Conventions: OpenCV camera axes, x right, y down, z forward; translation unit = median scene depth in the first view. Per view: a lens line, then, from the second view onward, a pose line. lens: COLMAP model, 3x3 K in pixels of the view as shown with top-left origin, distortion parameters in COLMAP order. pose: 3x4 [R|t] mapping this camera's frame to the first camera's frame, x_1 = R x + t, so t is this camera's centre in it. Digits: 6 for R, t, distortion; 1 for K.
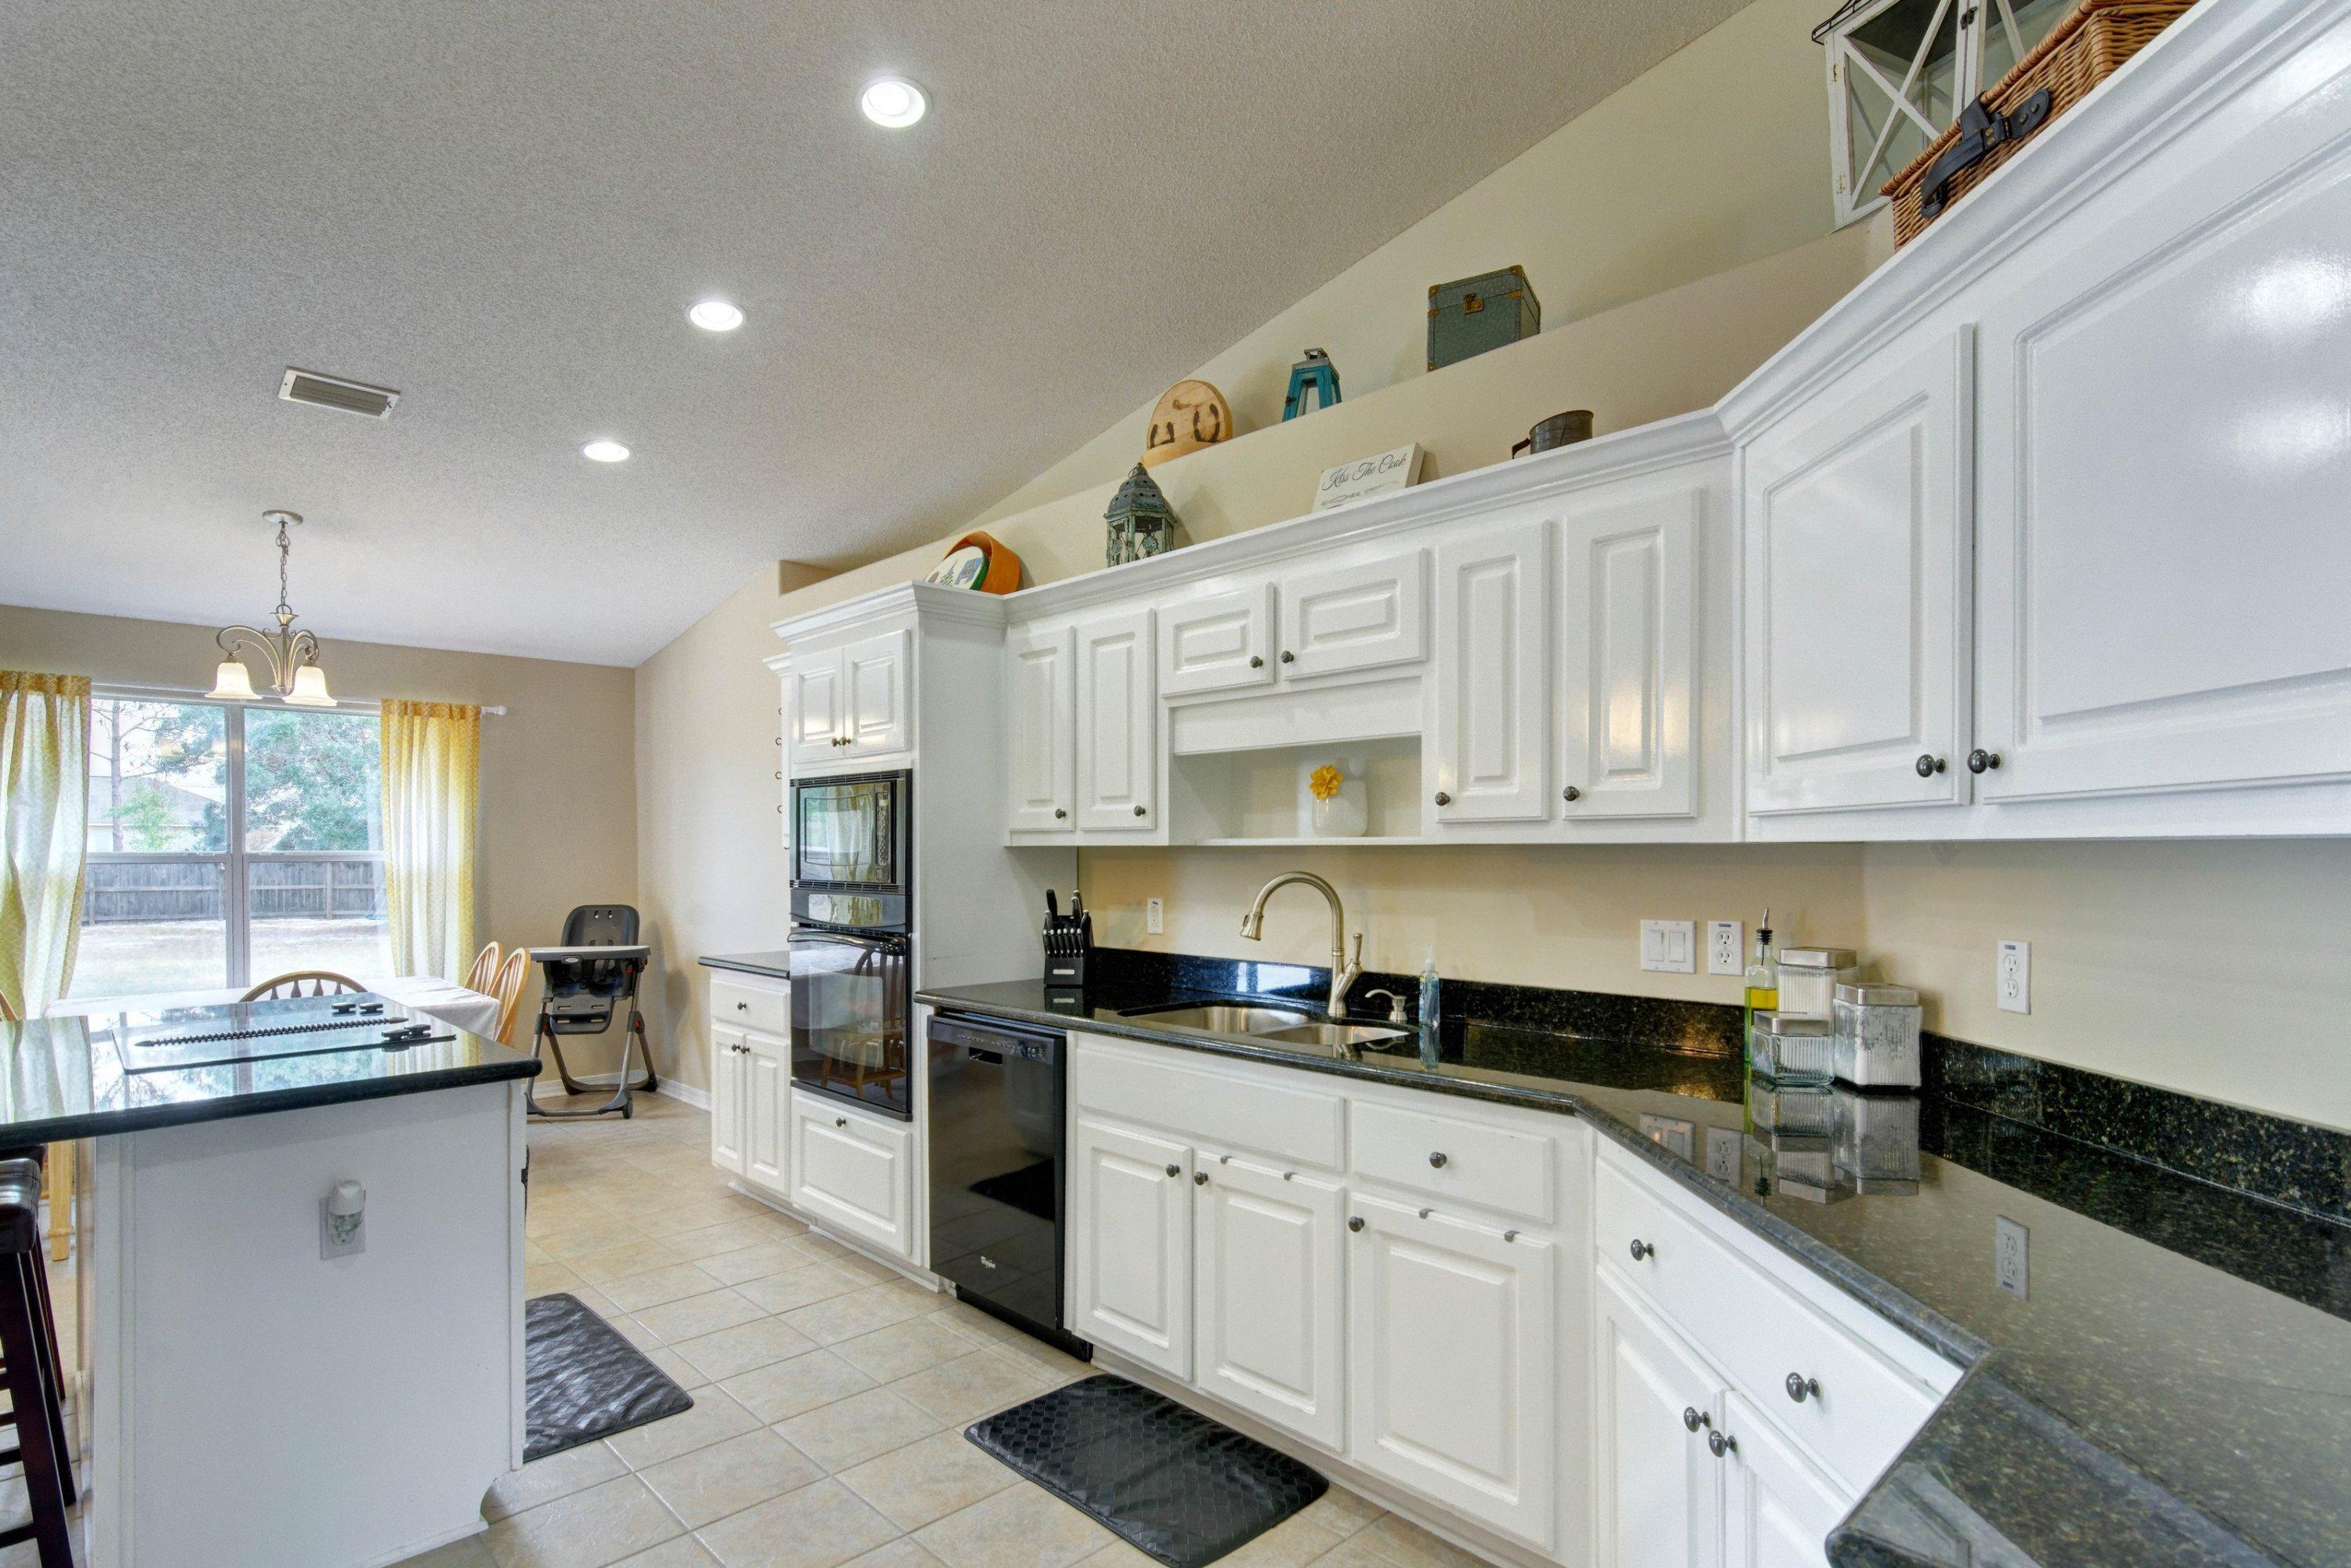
lens RADIAL K [[1176.6, 0, 1182.7], [0, 1176.6, 852.3], [0, 0, 1]] dist [0.009828, 0.000129]
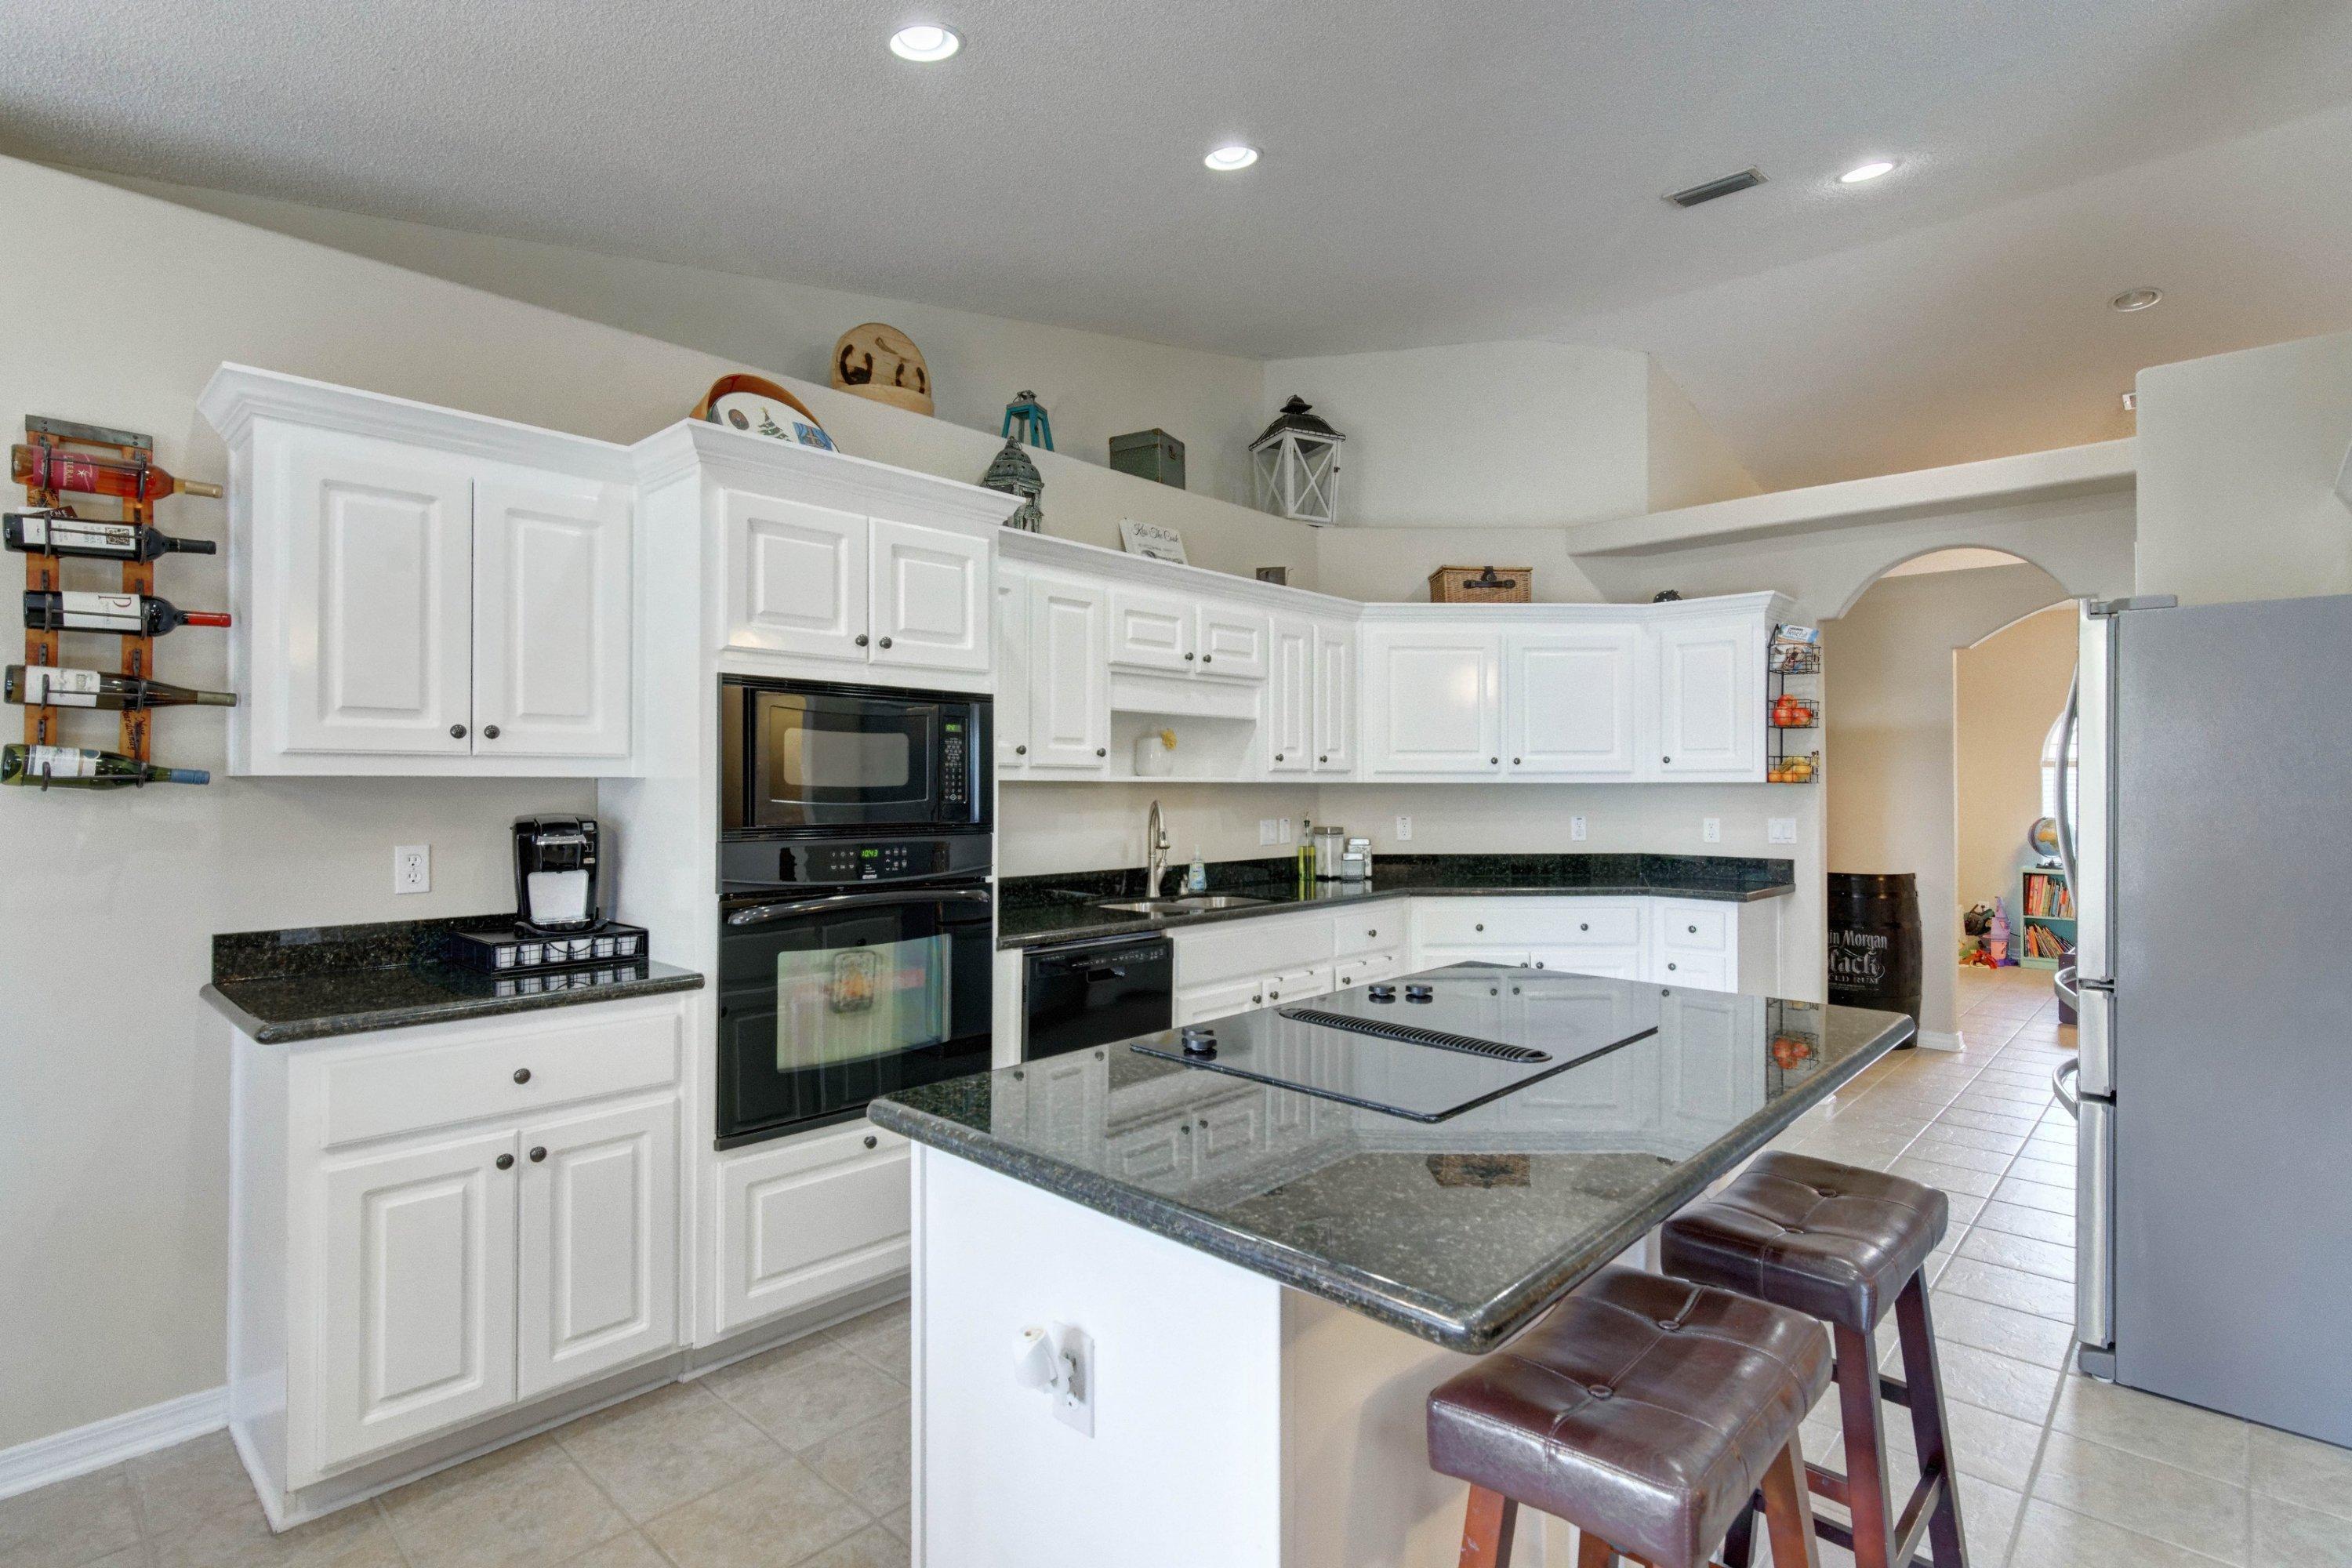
lens RADIAL K [[1129.1, 0, 1176.0], [0, 1129.1, 784.0], [0, 0, 1]] dist [0.015657, -0.012502]
pose [[-0.046335, 0.007275, 0.998899, -1.048412], [0.004393, 0.999965, -0.007079, 0.004647], [-0.998916, 0.004060, -0.046366, 0.850826]]
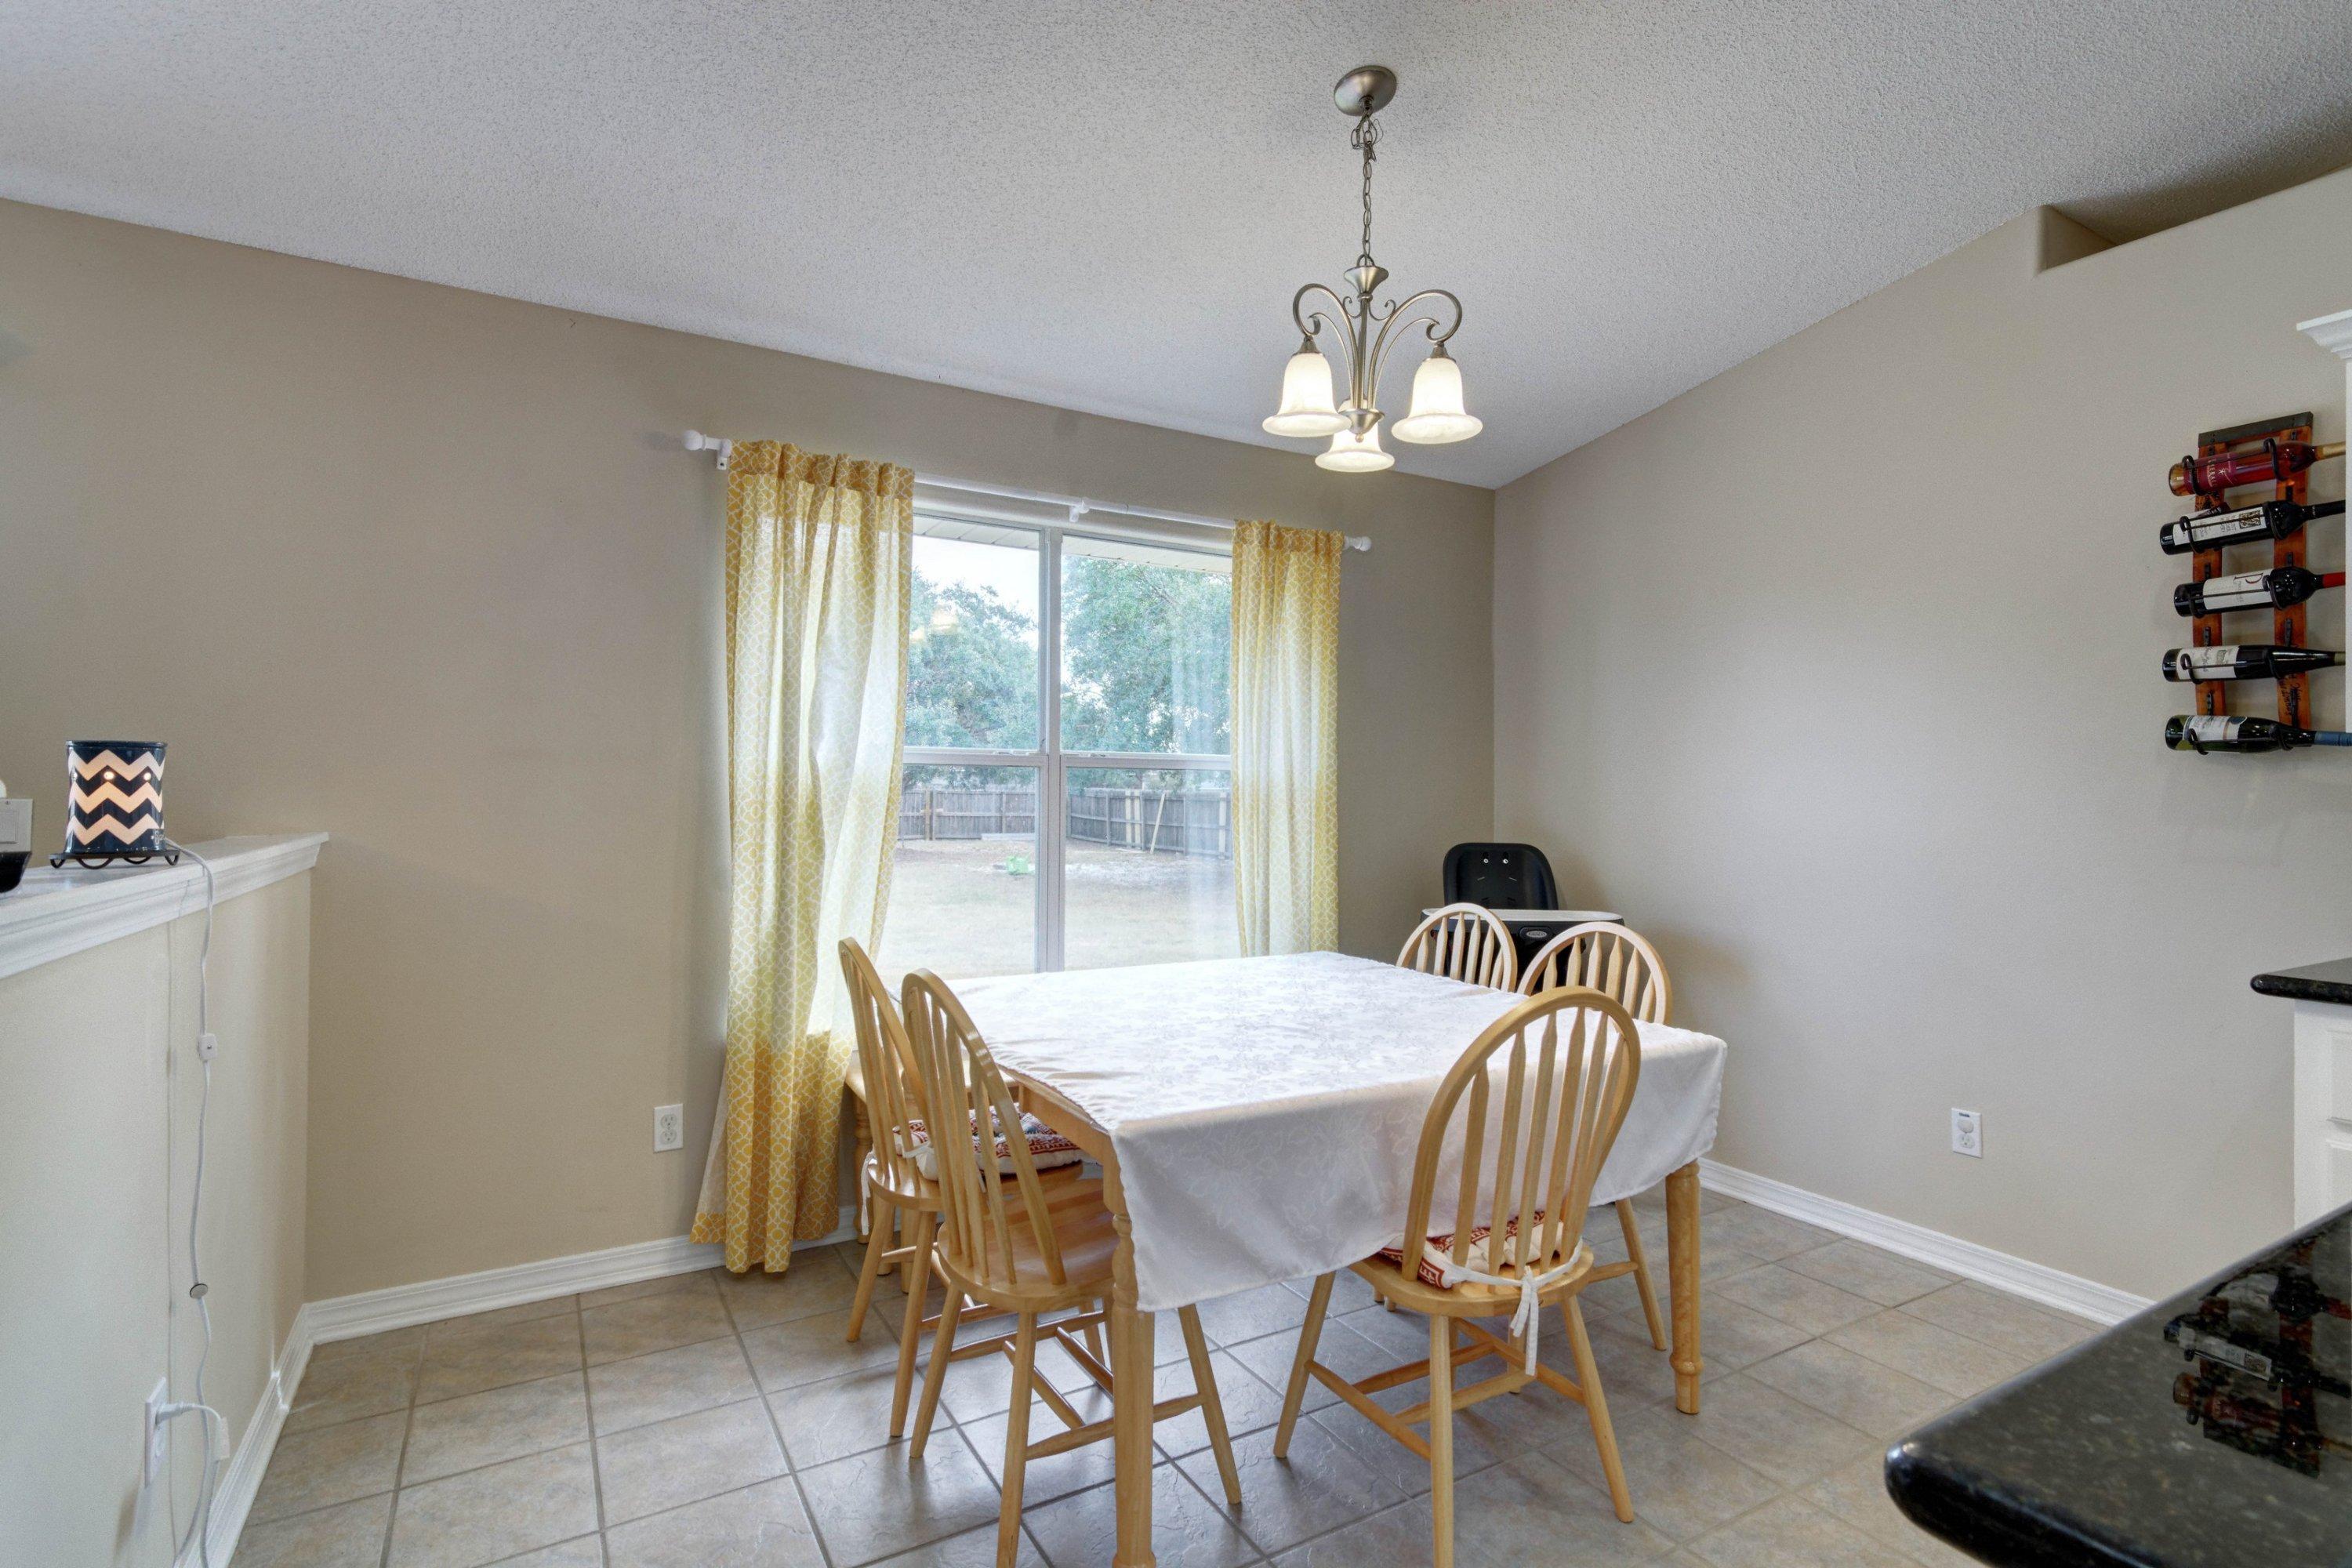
lens RADIAL K [[1126.0, 0, 1173.7], [0, 1126.0, 792.0], [0, 0, 1]] dist [-0.000286, -0.000196]
pose [[0.971249, 0.015020, -0.237592, -0.880310], [-0.016479, 0.999856, -0.004152, 0.036102], [0.237496, 0.007948, 0.971356, 0.613922]]
